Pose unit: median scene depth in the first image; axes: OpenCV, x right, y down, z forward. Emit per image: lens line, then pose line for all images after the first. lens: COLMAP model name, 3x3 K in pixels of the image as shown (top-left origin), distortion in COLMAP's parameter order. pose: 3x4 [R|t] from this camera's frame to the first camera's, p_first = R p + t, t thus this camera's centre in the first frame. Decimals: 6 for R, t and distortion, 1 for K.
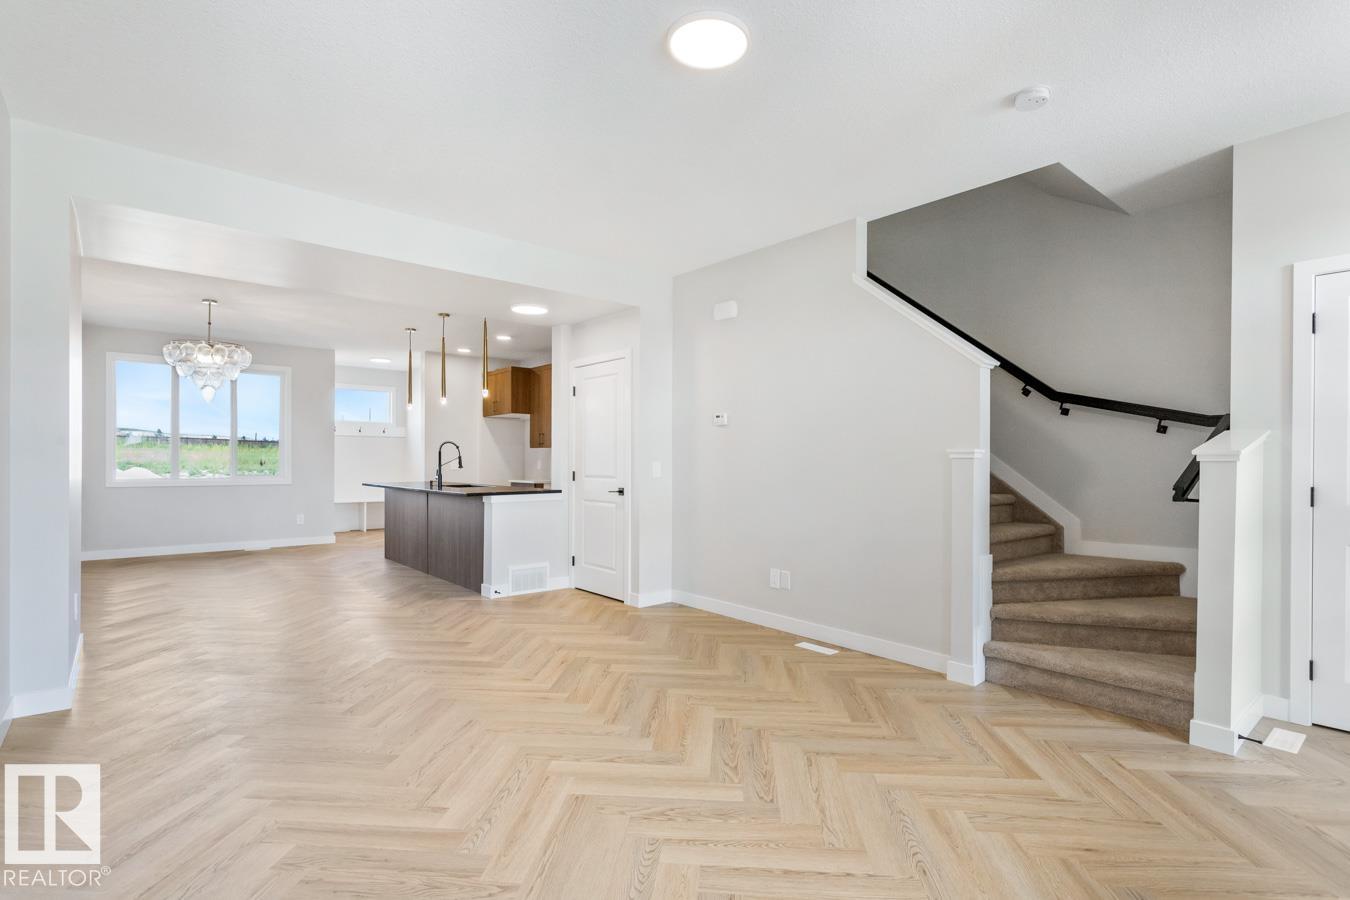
lens RADIAL K [[656.6, 0, 682.3], [0, 656.6, 466.6], [0, 0, 1]] dist [0.004342, 0.000410]
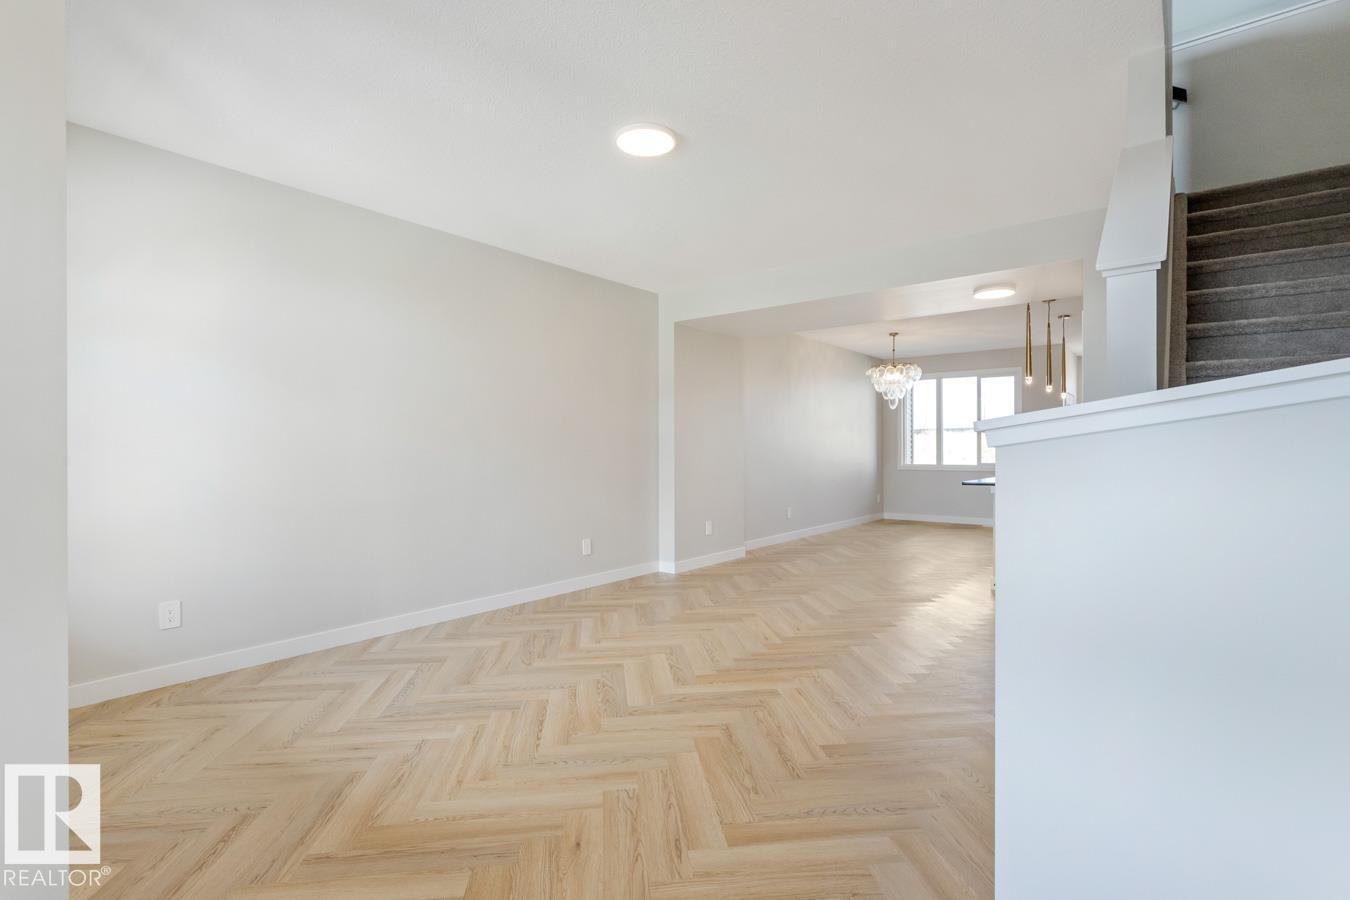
lens RADIAL K [[652.8, 0, 681.7], [0, 652.8, 443.2], [0, 0, 1]] dist [-0.000106, 0.000401]
pose [[0.193852, -0.017297, -0.980878, 1.006176], [-0.002001, 0.999836, -0.018027, -0.000518], [0.981029, 0.005457, 0.193785, 0.598402]]
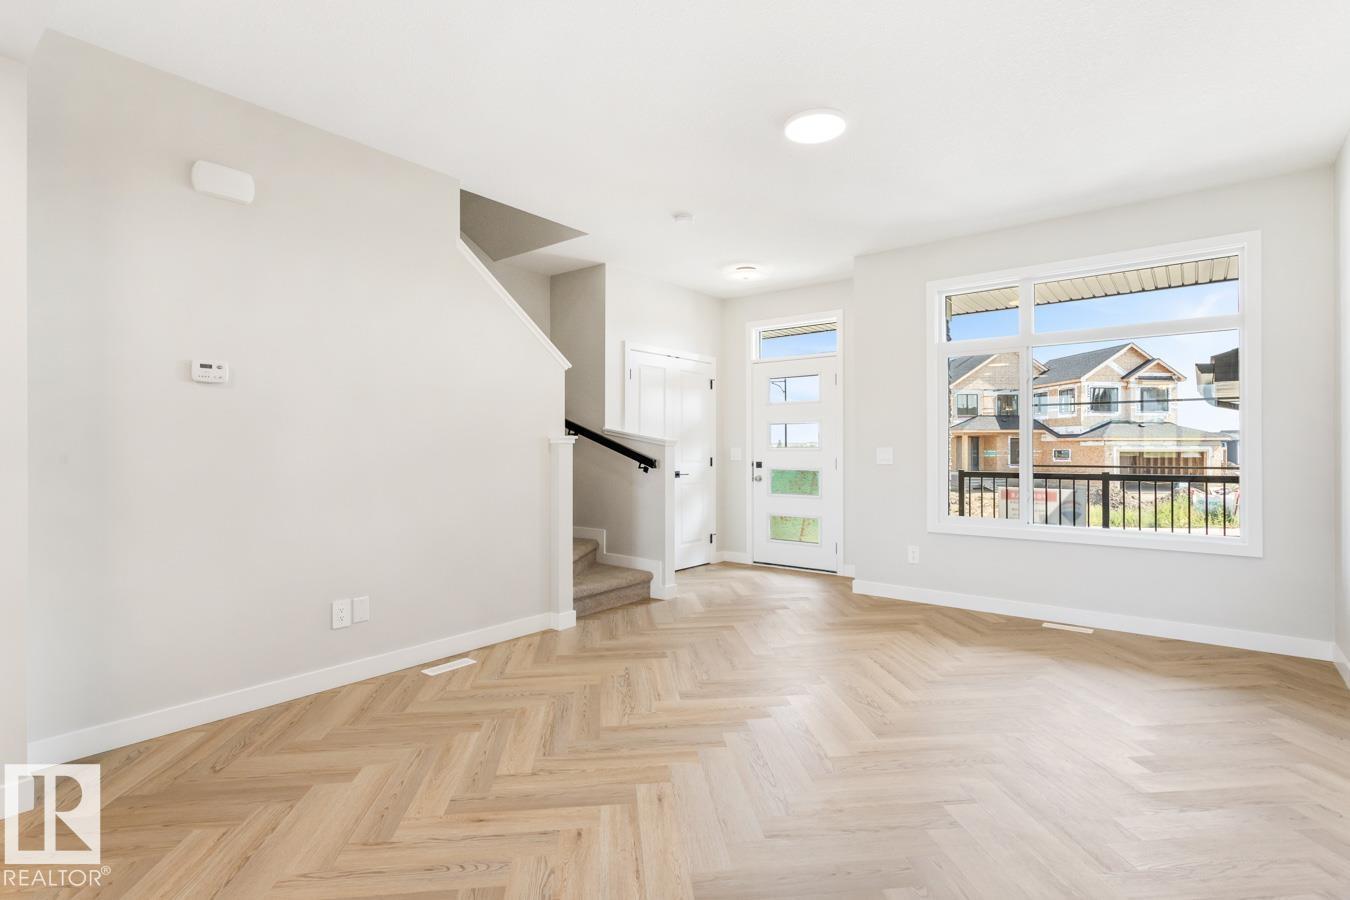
lens RADIAL K [[652.8, 0, 681.7], [0, 652.8, 443.2], [0, 0, 1]] dist [-0.000106, 0.000401]
pose [[-0.185420, 0.002095, 0.982657, -0.873668], [0.008746, 0.999962, -0.000481, -0.010697], [-0.982620, 0.008505, -0.185431, 1.105839]]
